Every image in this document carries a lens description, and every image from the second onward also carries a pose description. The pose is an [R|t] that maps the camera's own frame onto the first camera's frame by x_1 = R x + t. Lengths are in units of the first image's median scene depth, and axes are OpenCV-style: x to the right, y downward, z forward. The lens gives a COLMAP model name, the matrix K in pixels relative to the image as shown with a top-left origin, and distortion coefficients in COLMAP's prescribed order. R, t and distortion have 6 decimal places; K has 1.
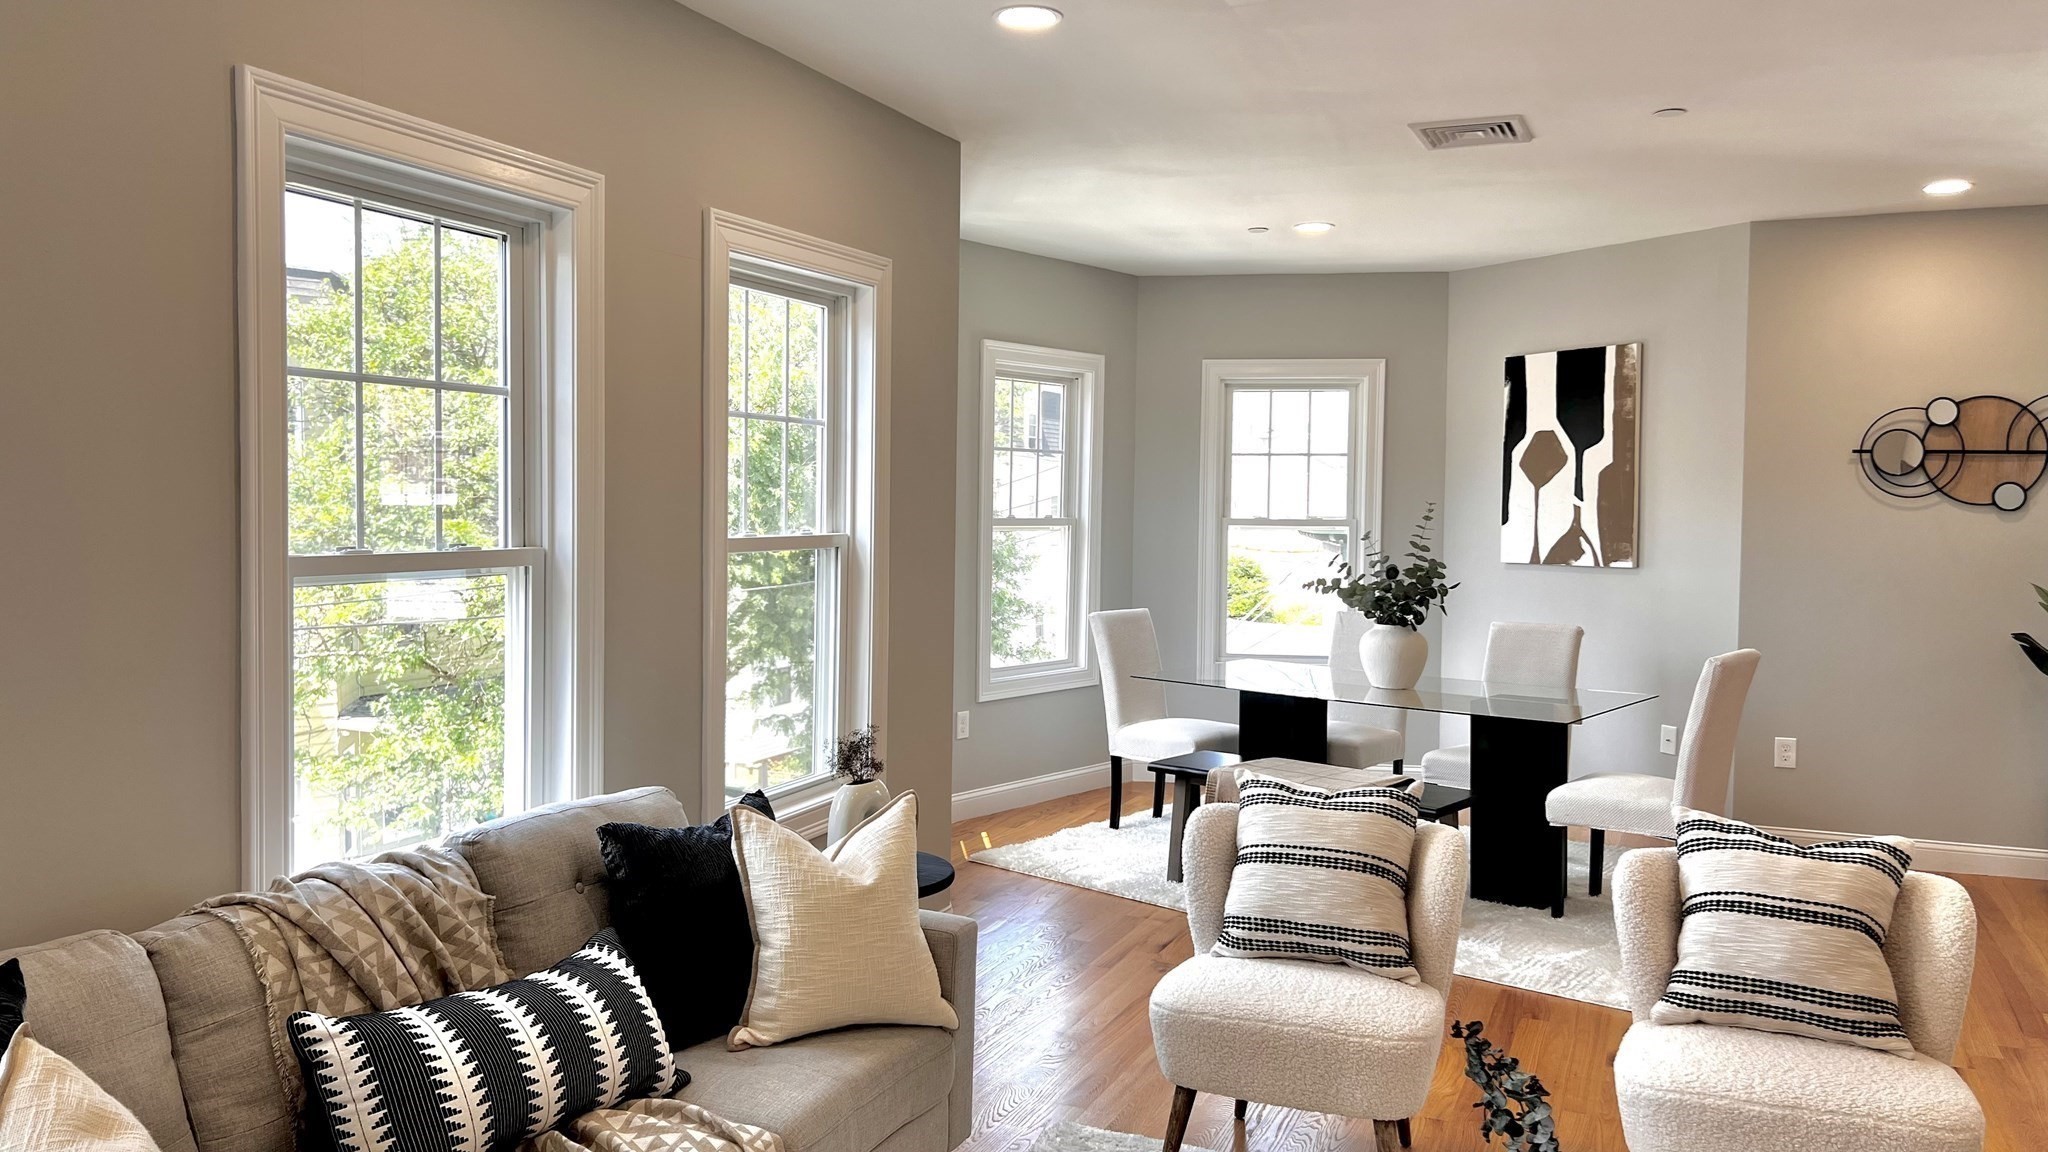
lens RADIAL K [[1551.7, 0, 1039.0], [0, 1551.7, 544.6], [0, 0, 1]] dist [0.042303, -0.049008]
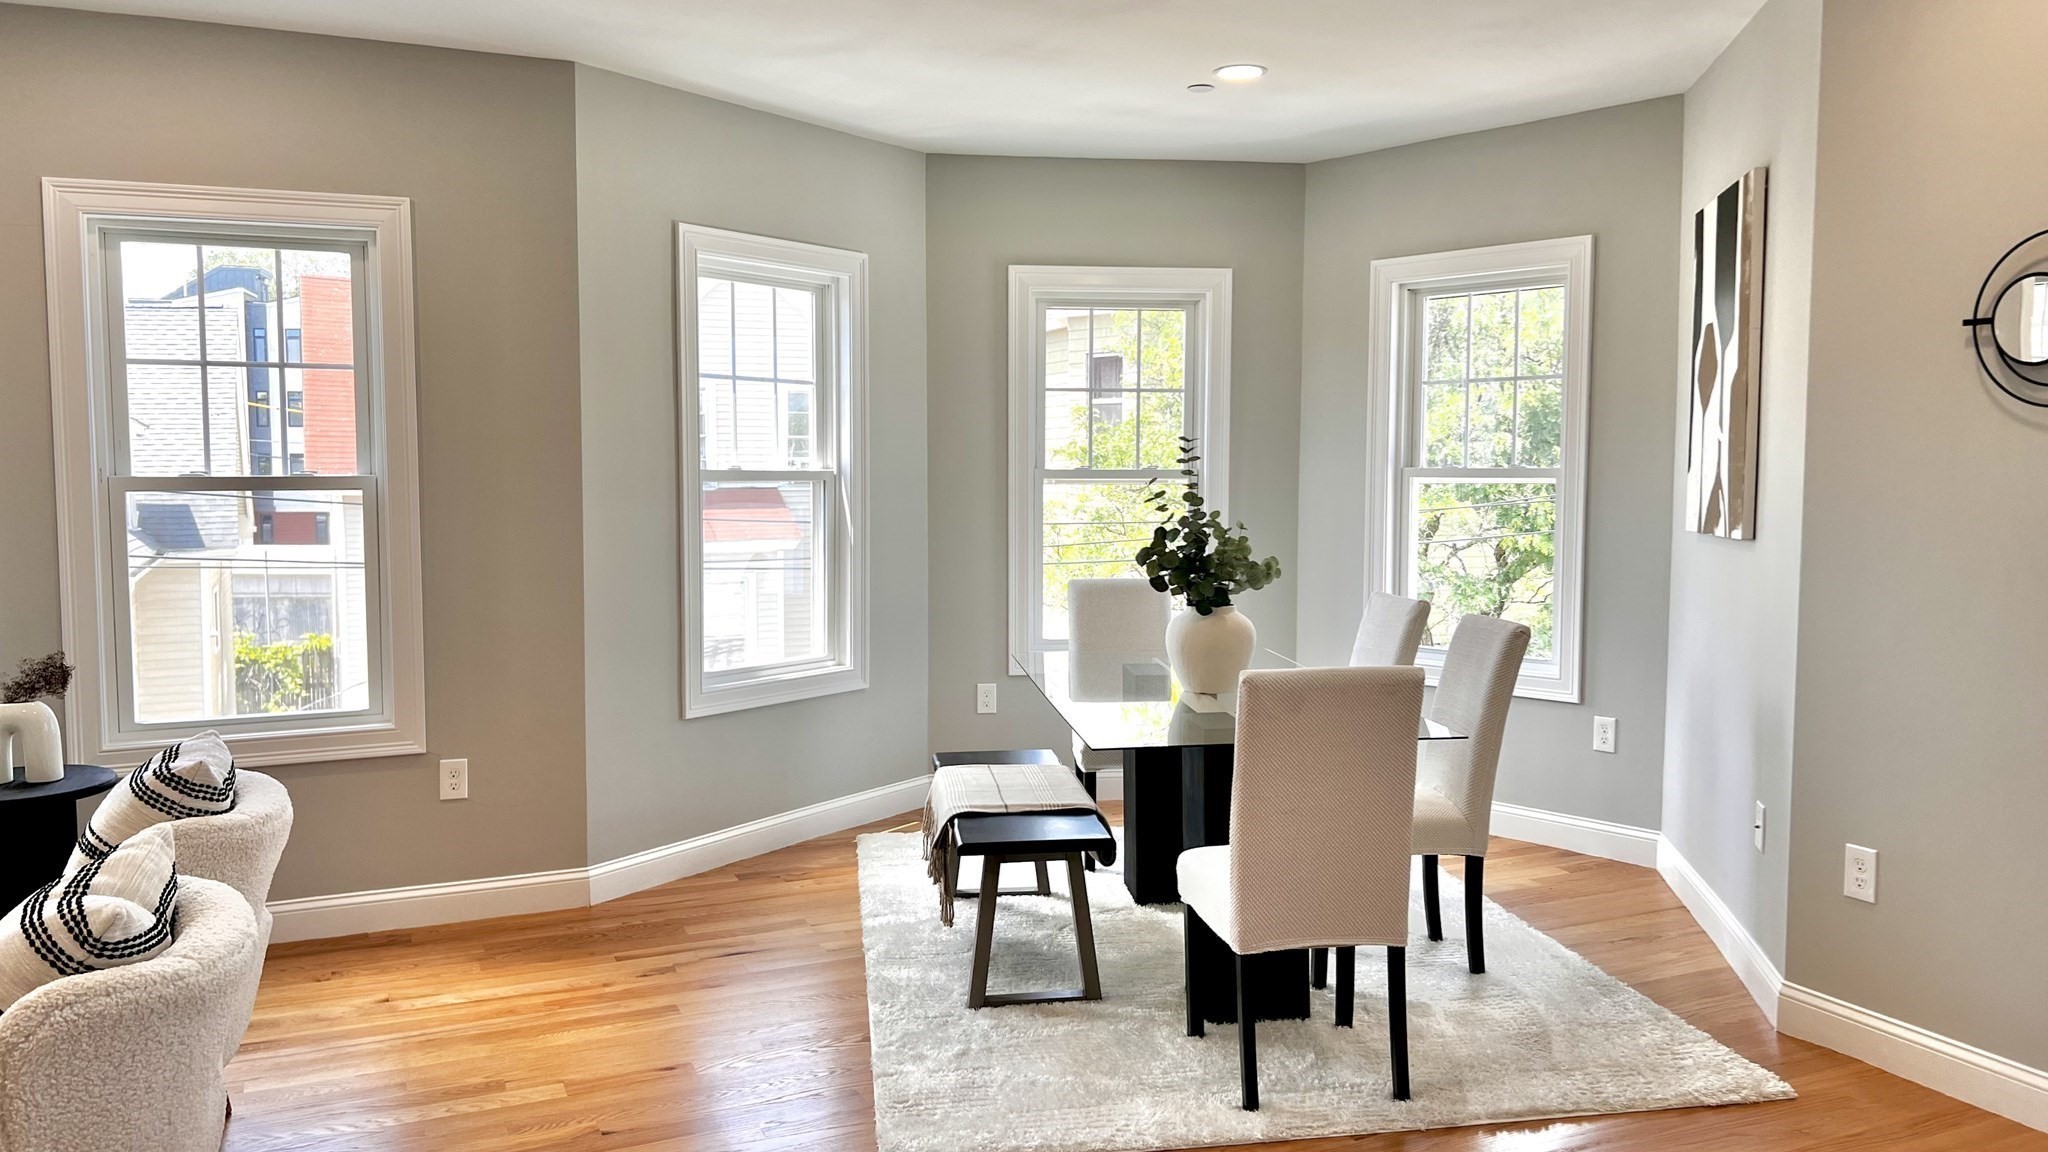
lens RADIAL K [[1551.7, 0, 1030.5], [0, 1551.7, 562.4], [0, 0, 1]] dist [0.042303, -0.049008]
pose [[0.735548, 0.032222, -0.676706, 0.770583], [-0.011875, 0.999328, 0.034676, 0.007711], [0.677368, -0.017470, 0.735437, 0.472531]]
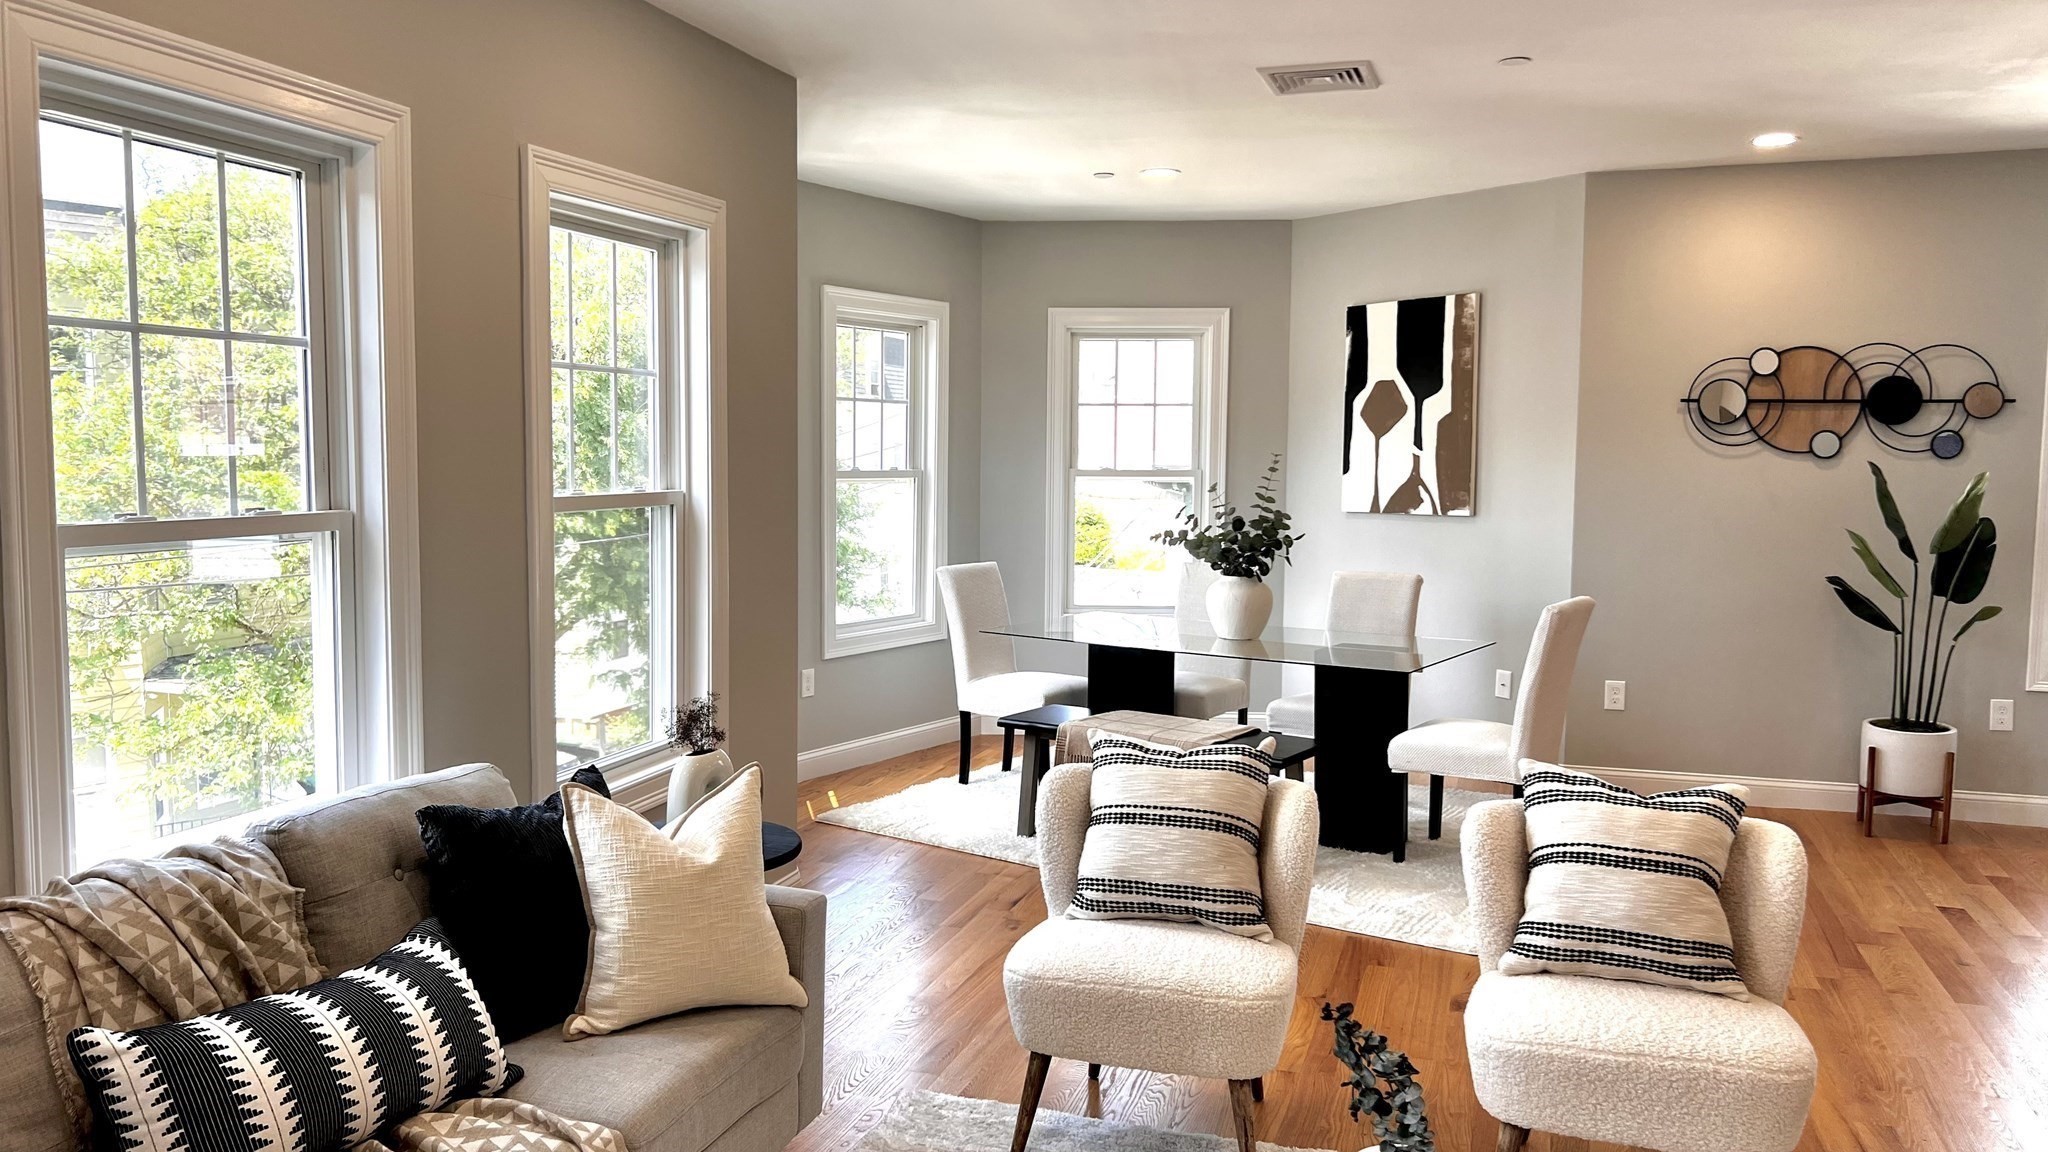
lens RADIAL K [[1551.7, 0, 1021.6], [0, 1551.7, 561.4], [0, 0, 1]] dist [0.042303, -0.049008]
pose [[0.995893, -0.010948, 0.089870, -0.001867], [0.006878, 0.998942, 0.045465, -0.004775], [-0.090272, -0.044660, 0.994915, 0.021517]]
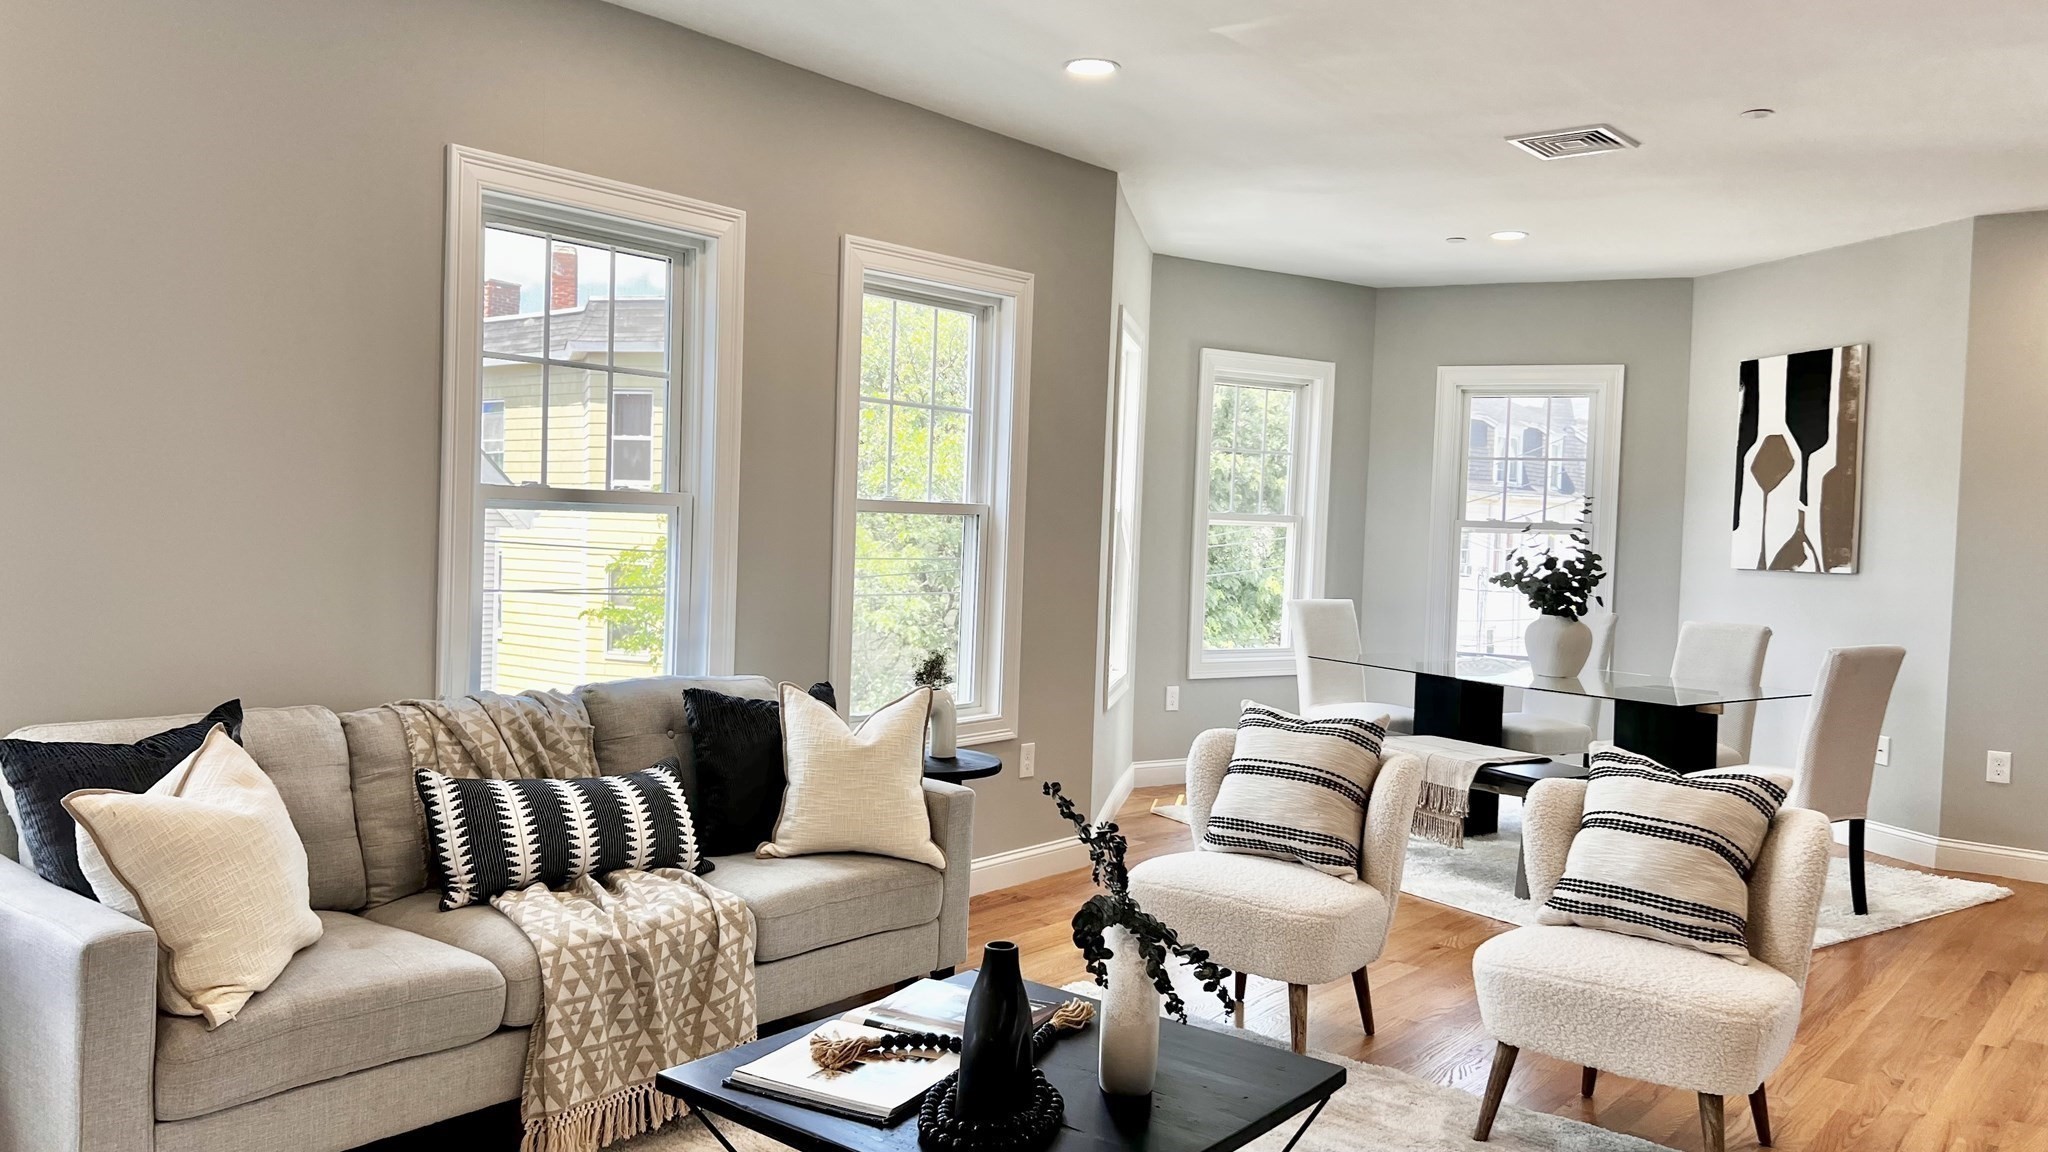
lens RADIAL K [[1551.7, 0, 1015.1], [0, 1551.7, 556.3], [0, 0, 1]] dist [0.042303, -0.049008]
pose [[0.957390, 0.028167, -0.287421, 0.209016], [-0.031467, 0.999481, -0.006867, 0.035736], [0.287079, 0.015619, 0.957780, -0.118437]]
